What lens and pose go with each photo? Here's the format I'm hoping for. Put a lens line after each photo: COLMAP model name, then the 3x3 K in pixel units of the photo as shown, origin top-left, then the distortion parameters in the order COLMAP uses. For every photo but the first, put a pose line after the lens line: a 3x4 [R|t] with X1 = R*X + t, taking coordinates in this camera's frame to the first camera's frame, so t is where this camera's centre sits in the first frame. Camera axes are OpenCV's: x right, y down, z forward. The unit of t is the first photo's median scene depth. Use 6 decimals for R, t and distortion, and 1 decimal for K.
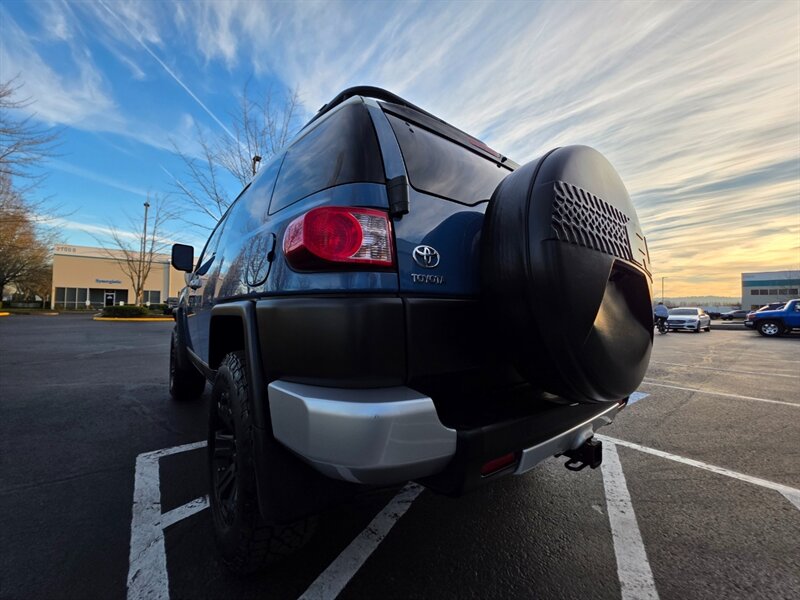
lens RADIAL K [[317.7, 0, 400.3], [0, 317.7, 299.3], [0, 0, 1]] dist [0.003793, 0.000303]
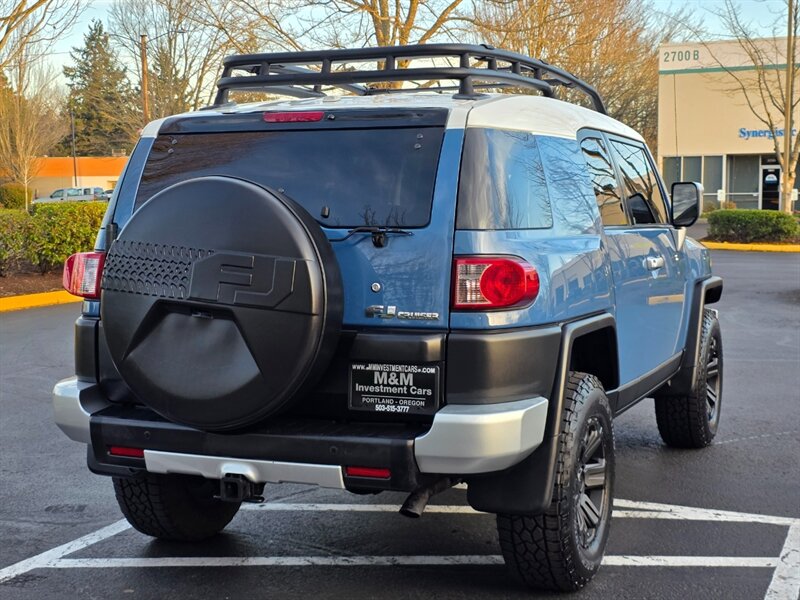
lens RADIAL K [[1225.4, 0, 399.1], [0, 1225.4, 273.5], [0, 0, 1]] dist [0.104476, -0.205522]
pose [[0.469481, 0.041934, -0.881946, 3.335429], [0.040015, 0.996835, 0.068697, -0.327584], [0.882035, -0.067543, 0.466317, -0.205835]]
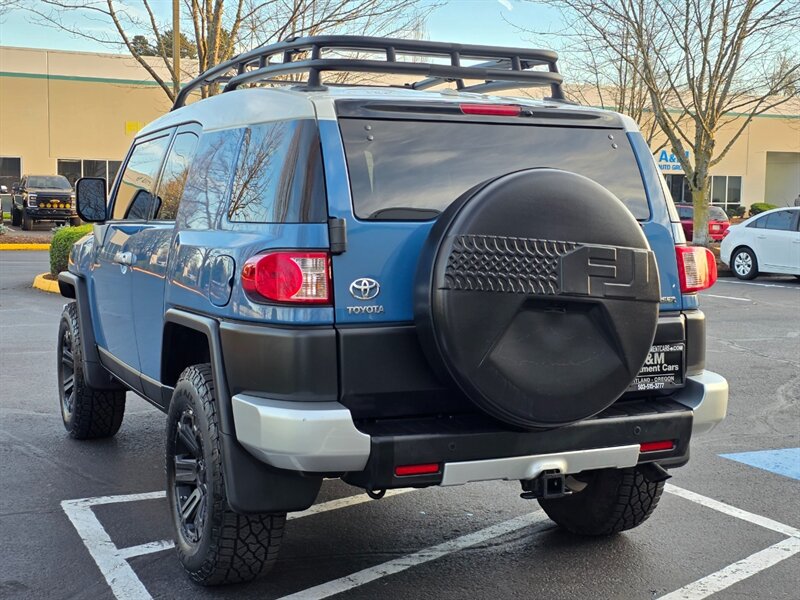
lens RADIAL K [[1140.5, 0, 402.1], [0, 1140.5, 286.0], [0, 0, 1]] dist [0.073762, -0.007218]
pose [[0.971260, 0.017745, -0.237359, 0.788408], [0.007316, 0.994520, 0.104286, -0.382140], [0.237909, -0.103025, 0.965808, -1.913676]]
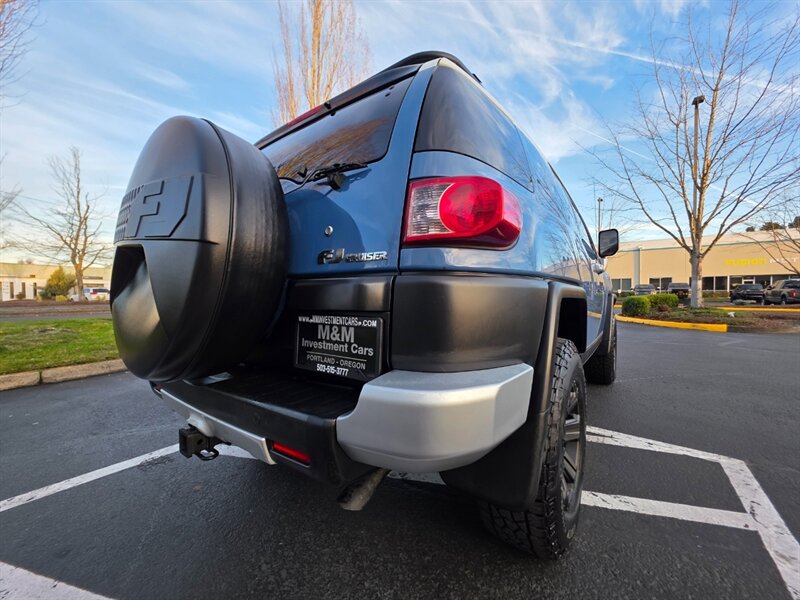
lens RADIAL K [[317.7, 0, 400.3], [0, 317.7, 299.3], [0, 0, 1]] dist [0.003793, 0.000303]
pose [[0.252114, 0.001684, -0.967696, 1.357774], [0.036134, 0.999285, 0.011153, 0.061119], [0.967023, -0.037779, 0.251873, 1.124038]]
